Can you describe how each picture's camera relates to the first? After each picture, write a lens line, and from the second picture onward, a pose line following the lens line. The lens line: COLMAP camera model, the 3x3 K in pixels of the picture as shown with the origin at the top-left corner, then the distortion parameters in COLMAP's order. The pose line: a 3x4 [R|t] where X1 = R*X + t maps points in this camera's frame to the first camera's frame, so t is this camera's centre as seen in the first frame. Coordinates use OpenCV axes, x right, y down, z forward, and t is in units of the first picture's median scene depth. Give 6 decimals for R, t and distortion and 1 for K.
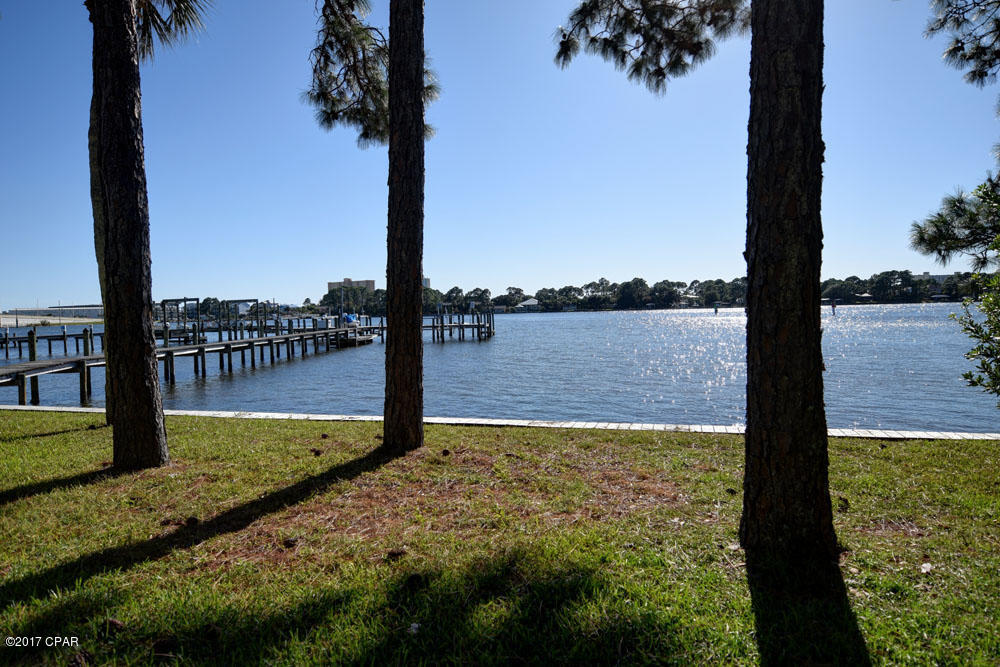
lens RADIAL K [[607.2, 0, 501.4], [0, 607.2, 326.9], [0, 0, 1]] dist [-0.004578, -0.012378]
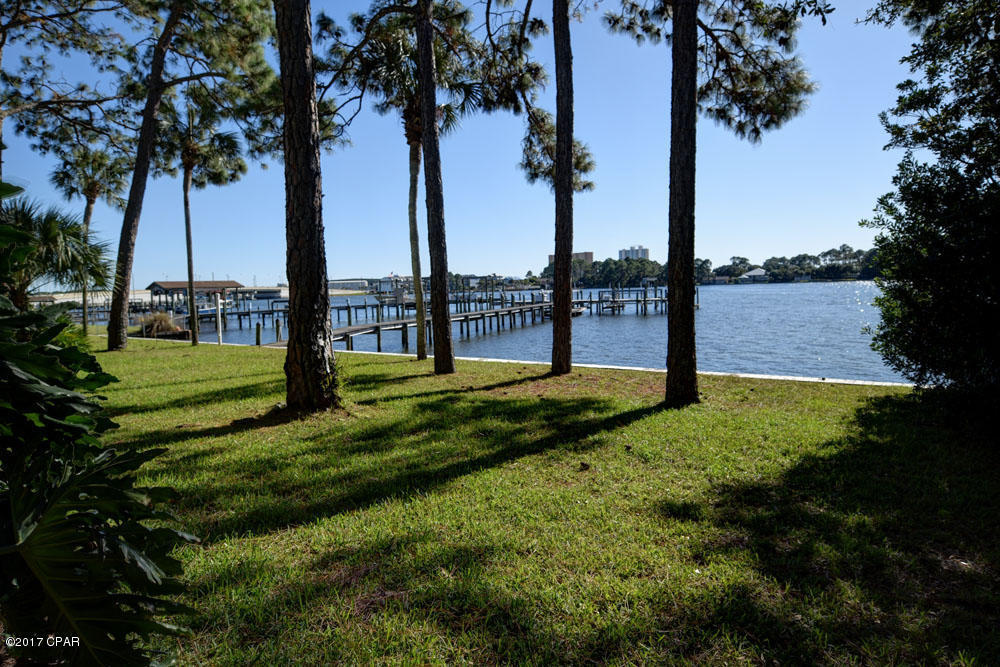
lens RADIAL K [[607.2, 0, 501.4], [0, 607.2, 326.9], [0, 0, 1]] dist [-0.004578, -0.012378]
pose [[0.937361, 0.019838, -0.347794, 0.047456], [-0.003179, 0.998823, 0.048403, -0.006721], [0.348344, -0.044265, 0.936321, -0.127481]]
